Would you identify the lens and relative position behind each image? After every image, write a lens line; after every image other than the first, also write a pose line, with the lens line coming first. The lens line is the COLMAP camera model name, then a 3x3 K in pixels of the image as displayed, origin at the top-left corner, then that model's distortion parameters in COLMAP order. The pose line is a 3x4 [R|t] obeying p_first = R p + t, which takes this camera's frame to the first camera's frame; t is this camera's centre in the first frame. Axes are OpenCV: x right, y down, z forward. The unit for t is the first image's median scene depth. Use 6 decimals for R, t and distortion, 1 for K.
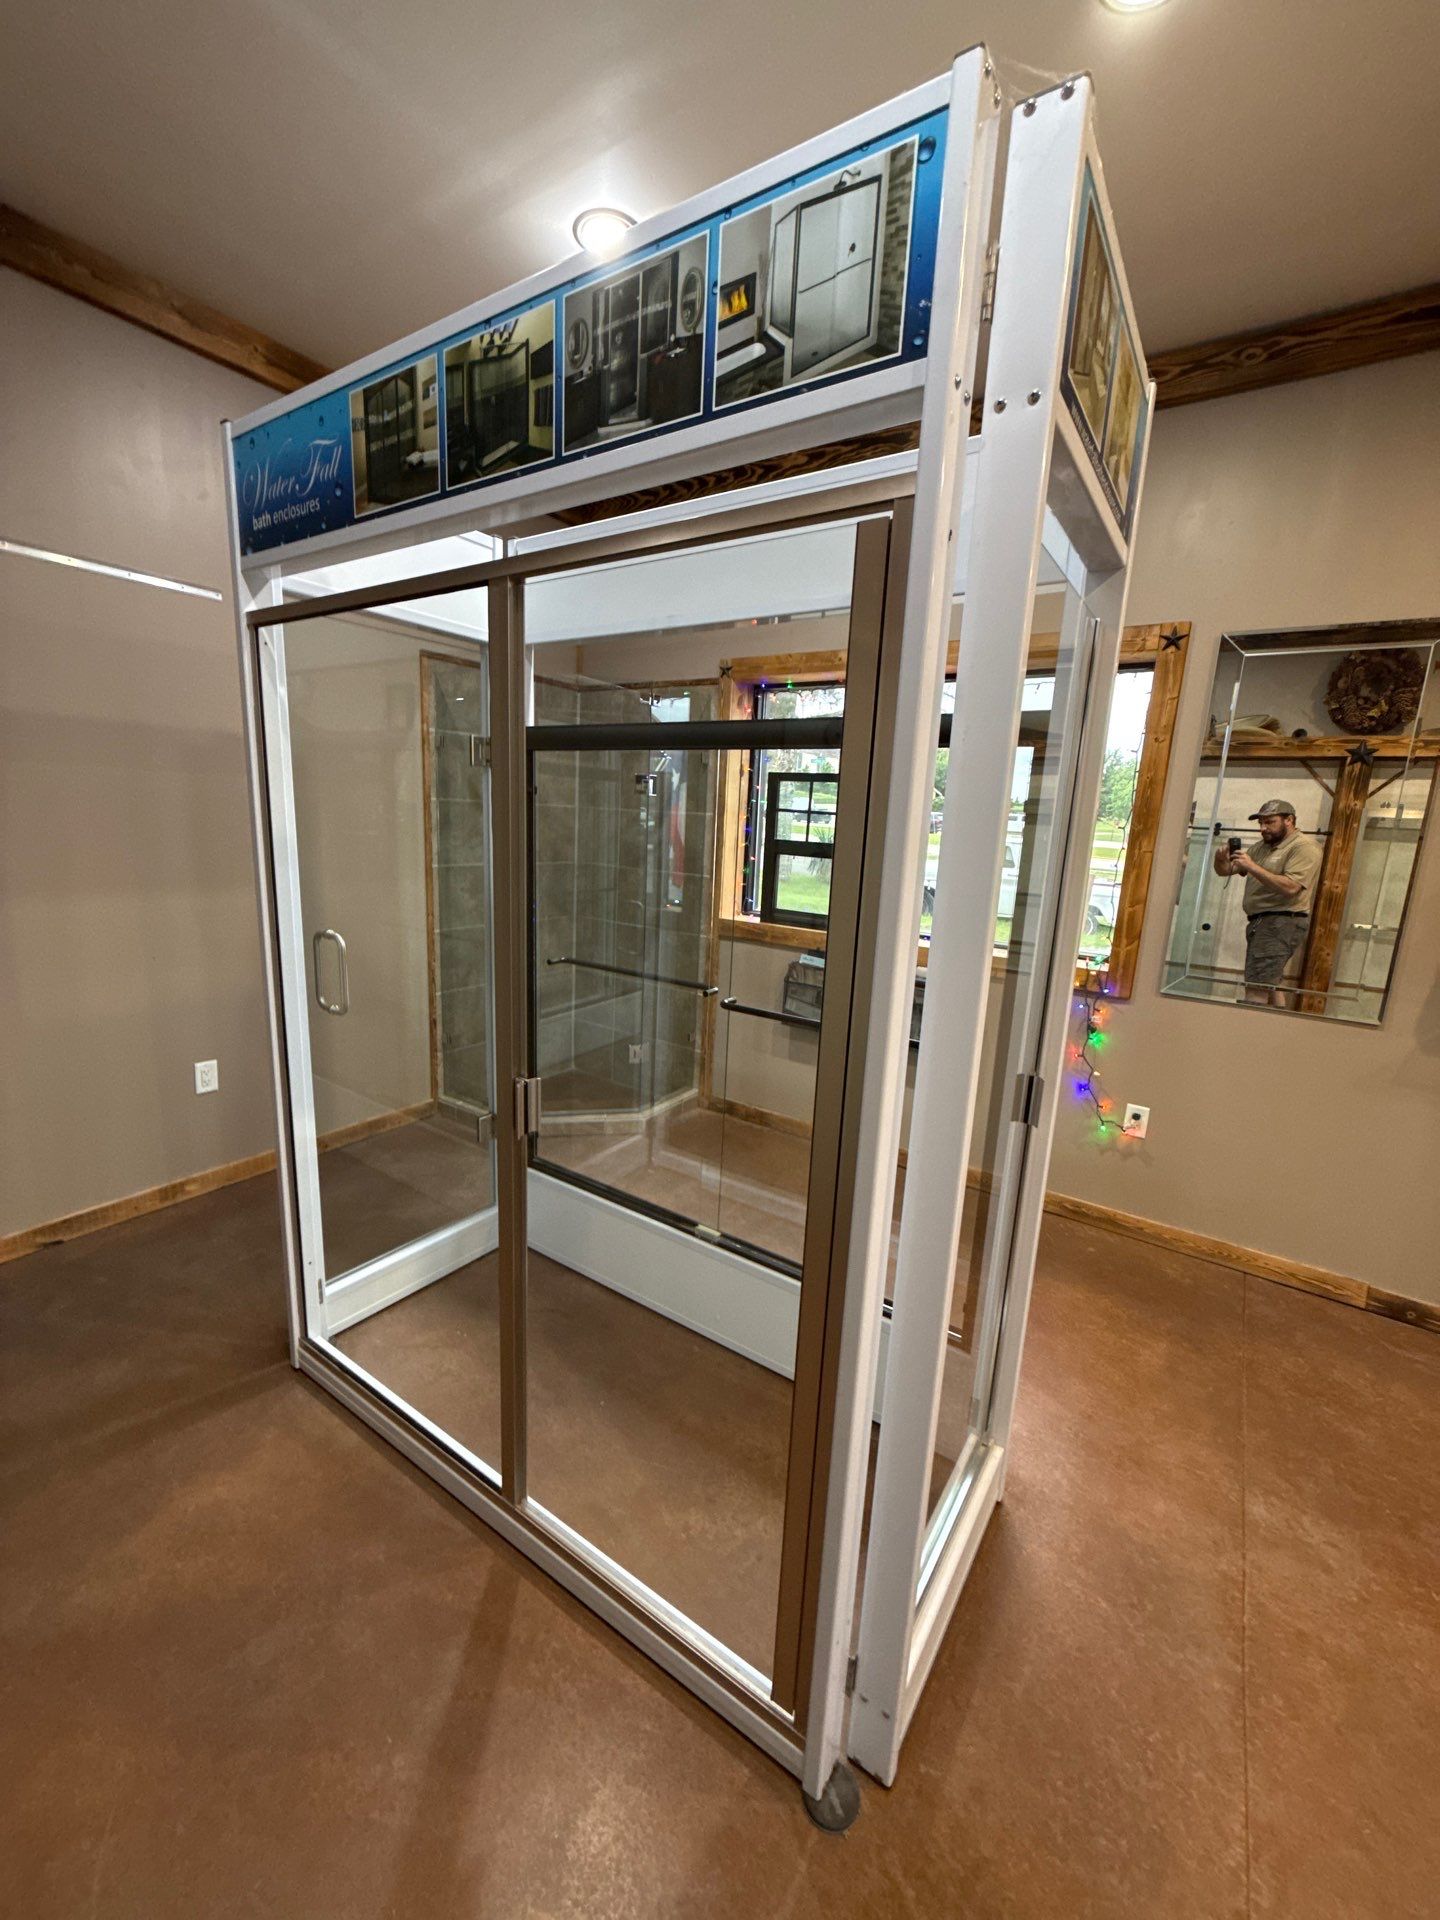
lens RADIAL K [[762.1, 0, 715.6], [0, 762.1, 964.7], [0, 0, 1]] dist [0.001317, -0.000242]
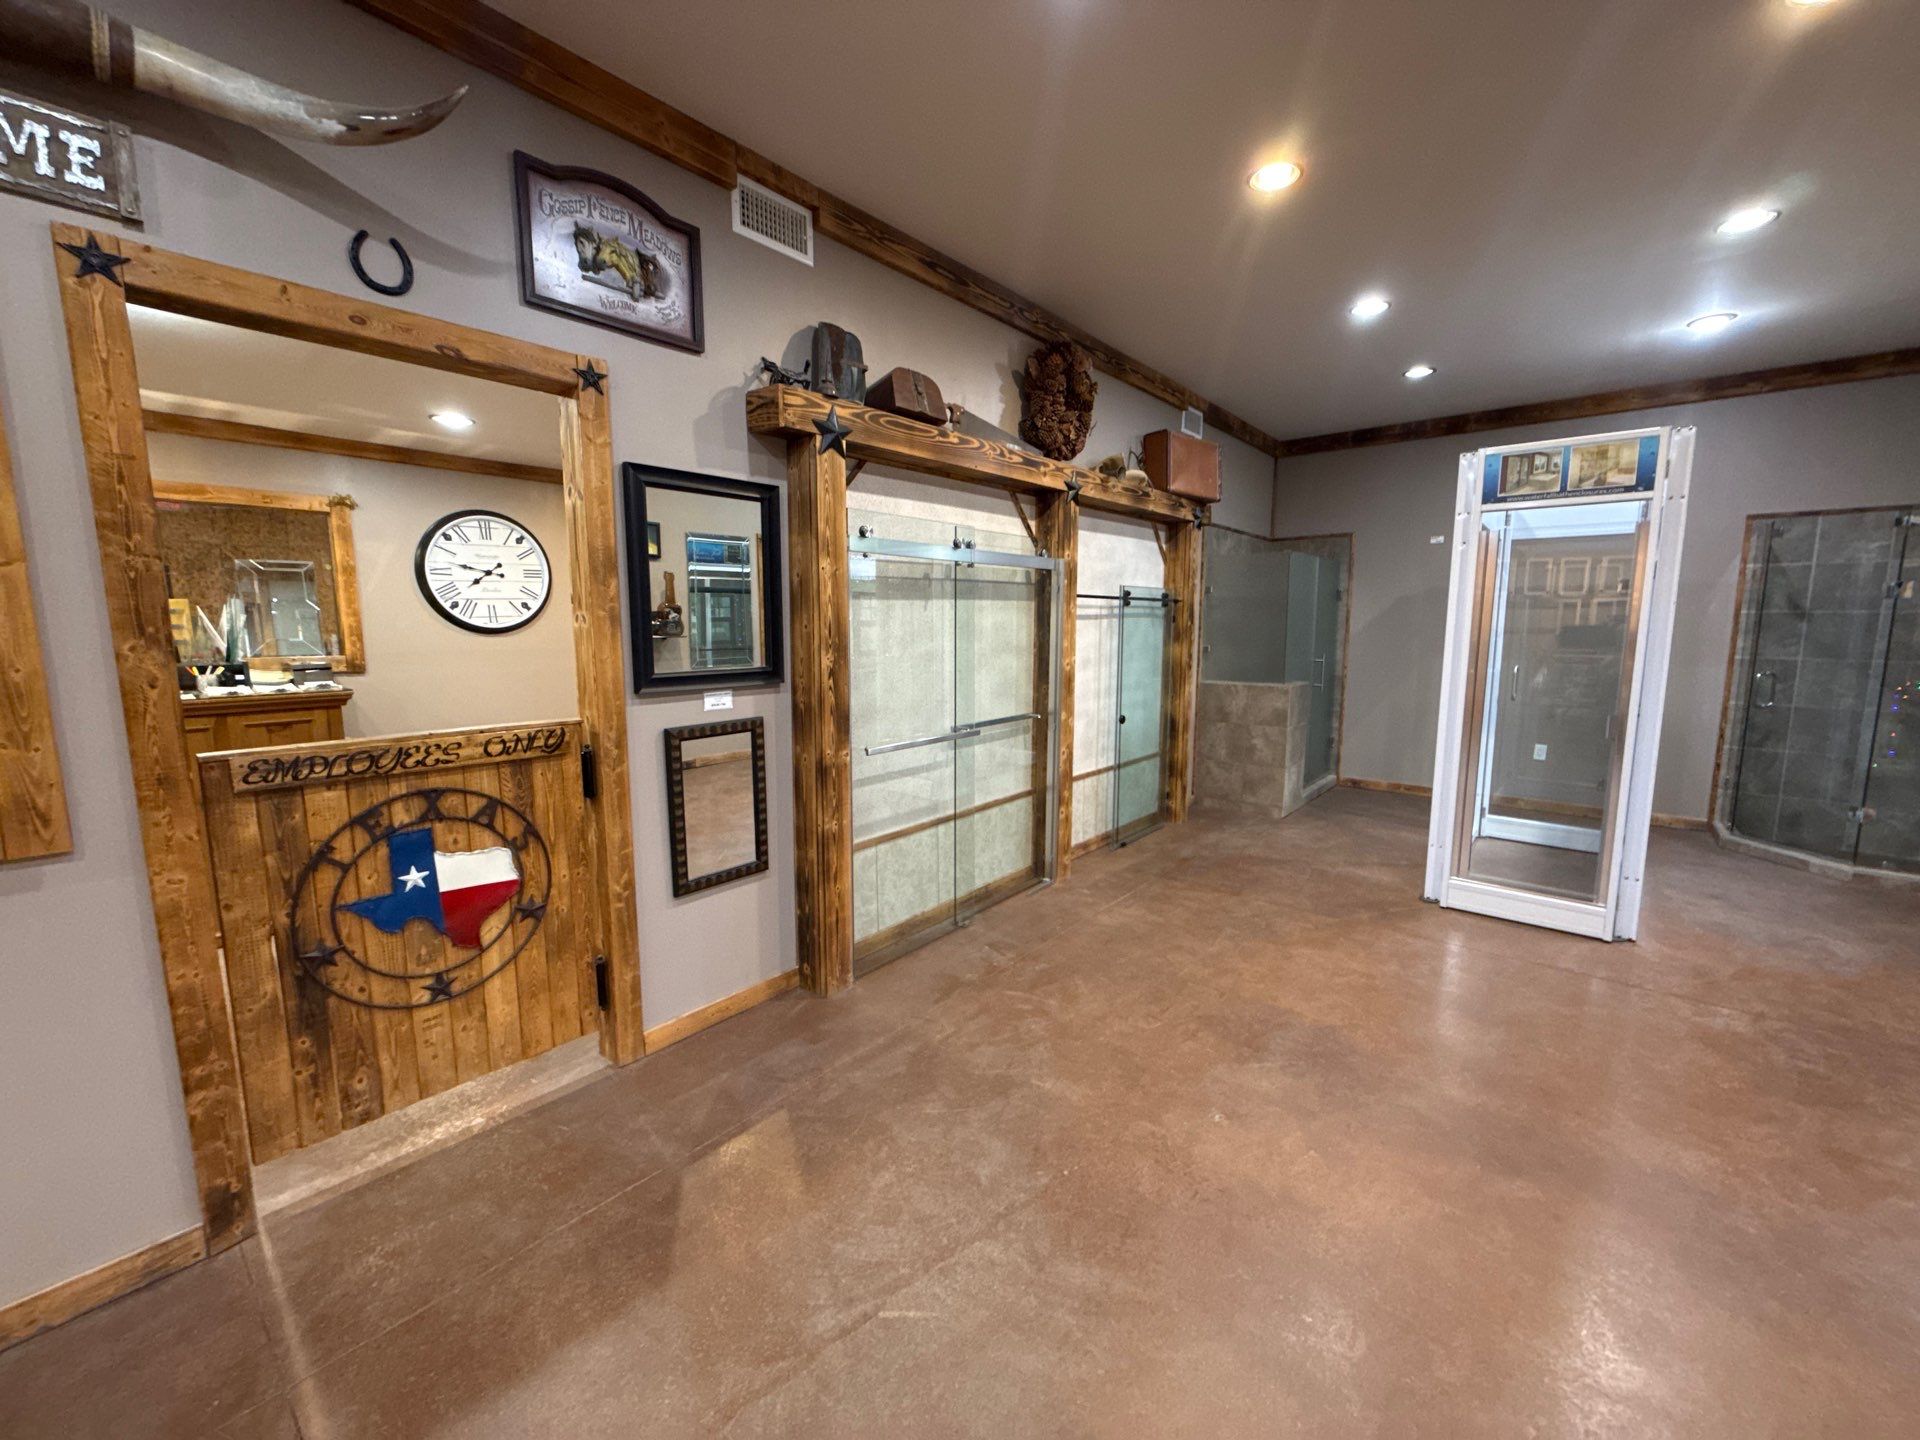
lens RADIAL K [[762.1, 0, 963.3], [0, 762.1, 716.8], [0, 0, 1]] dist [0.001317, -0.000242]
pose [[-0.093985, 0.080420, -0.992320, 1.202135], [-0.199318, 0.975033, 0.097897, 0.130504], [0.975417, 0.206988, -0.075610, -0.299756]]
